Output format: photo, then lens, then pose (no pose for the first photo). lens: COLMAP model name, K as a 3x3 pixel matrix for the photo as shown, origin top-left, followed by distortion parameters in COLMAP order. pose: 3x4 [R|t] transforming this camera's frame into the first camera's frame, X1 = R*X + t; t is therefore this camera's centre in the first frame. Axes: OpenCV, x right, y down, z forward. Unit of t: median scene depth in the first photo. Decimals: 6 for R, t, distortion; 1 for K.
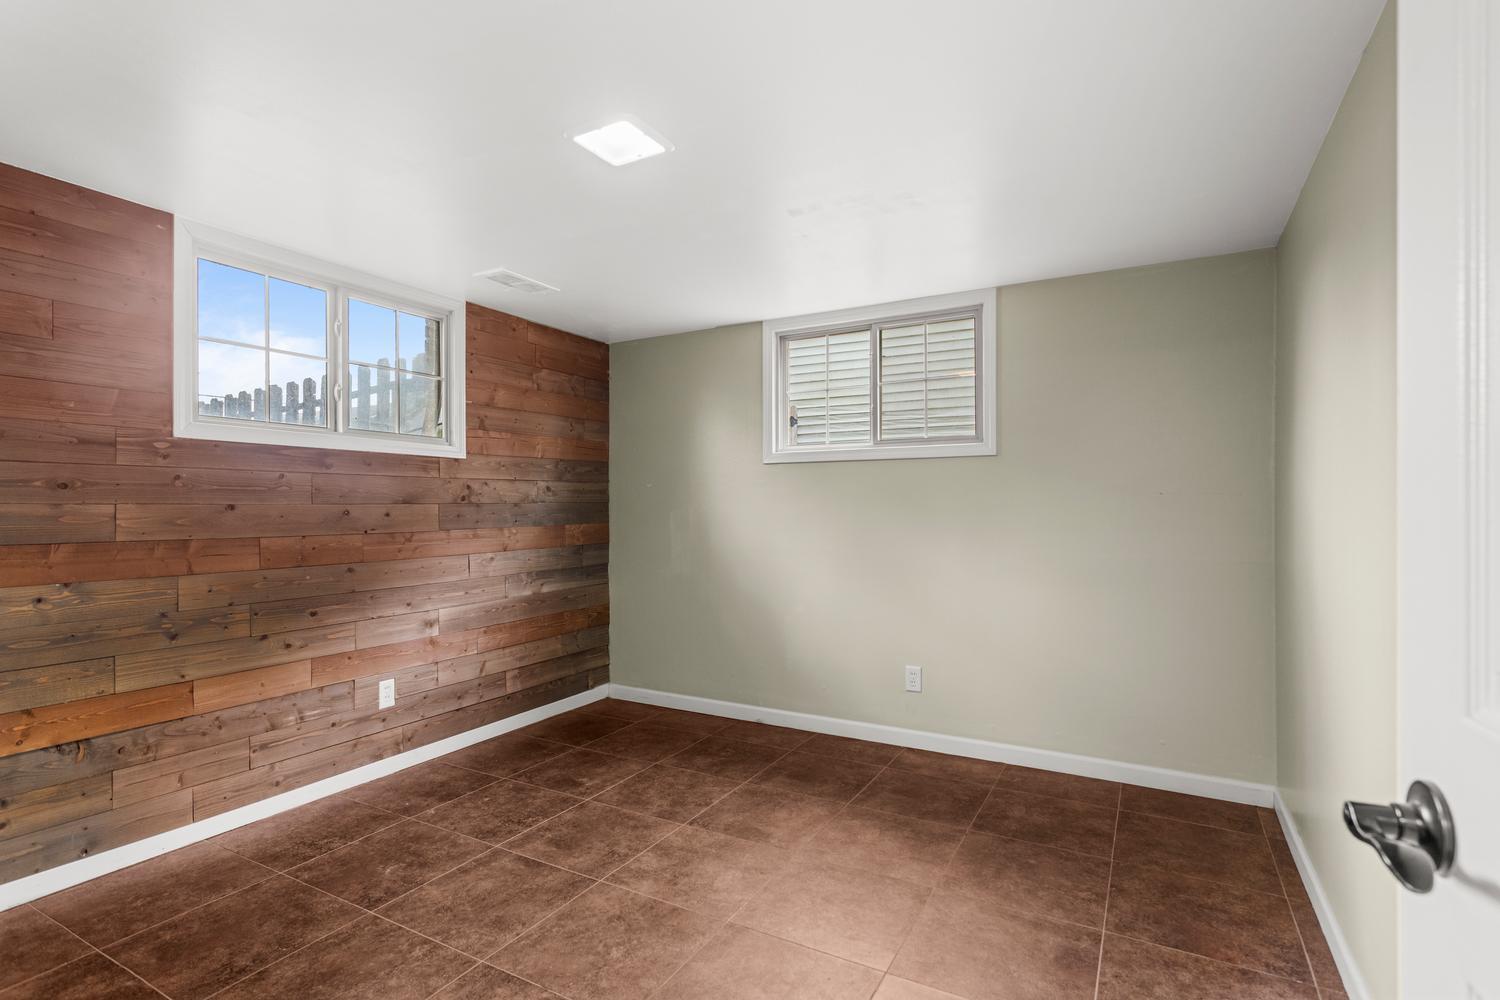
lens RADIAL K [[726.8, 0, 745.7], [0, 726.8, 523.5], [0, 0, 1]] dist [0.001944, -0.000428]
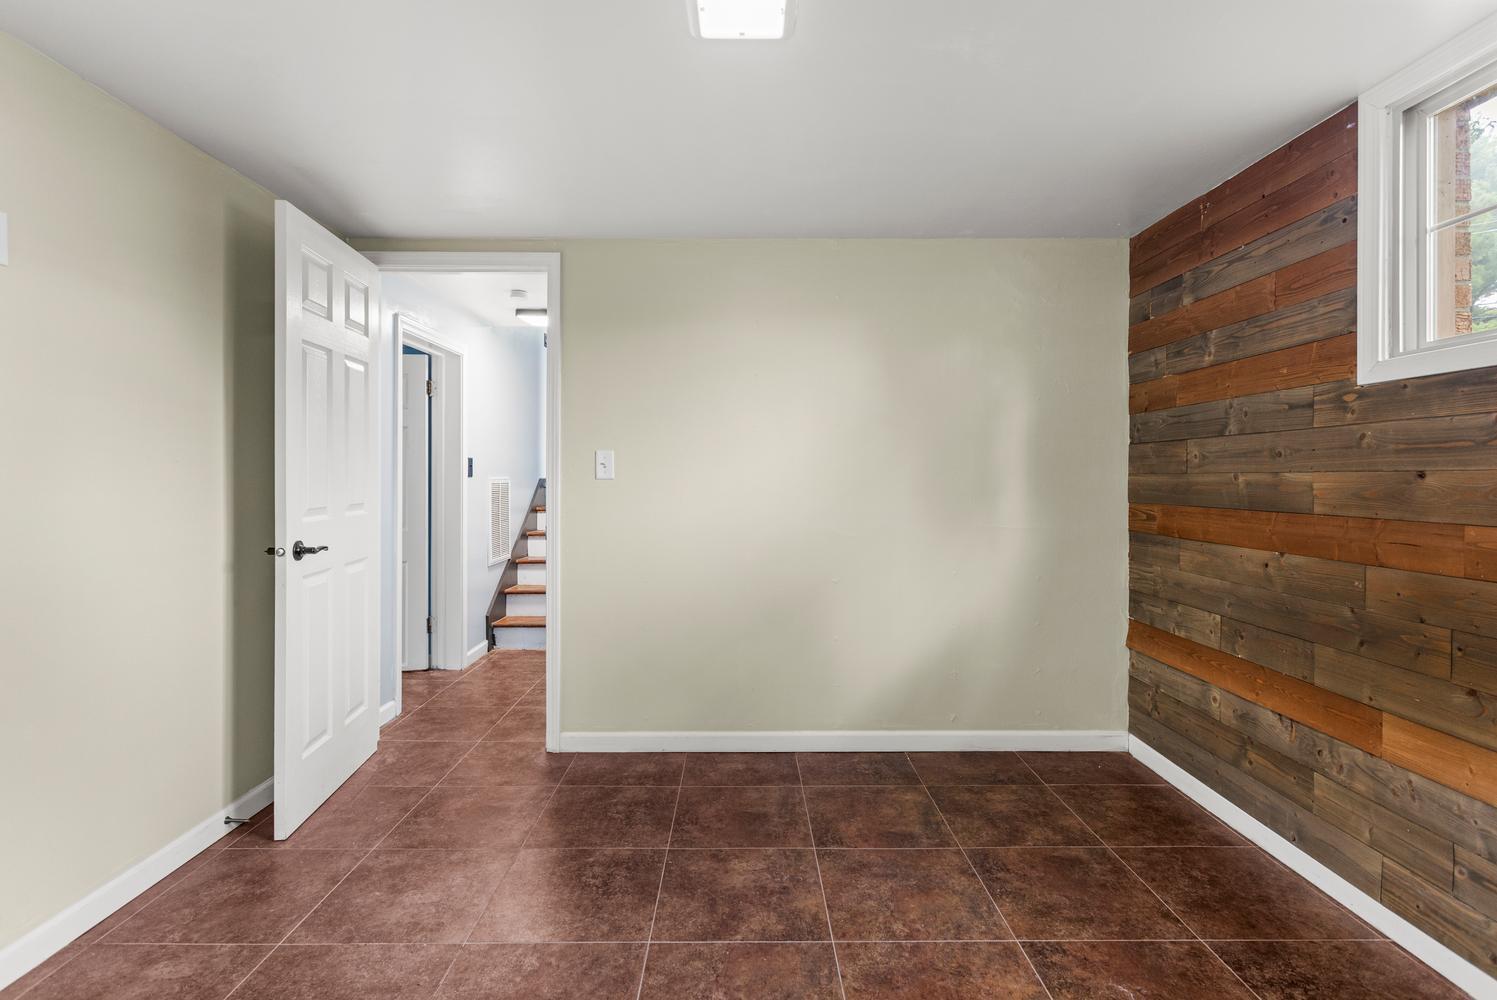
lens RADIAL K [[713.1, 0, 742.4], [0, 713.1, 476.3], [0, 0, 1]] dist [0.001416, 0.000080]
pose [[-0.870595, 0.000788, -0.492000, 0.172658], [-0.008075, 0.999841, 0.015890, -0.029823], [0.491935, 0.017807, -0.870450, 1.422885]]
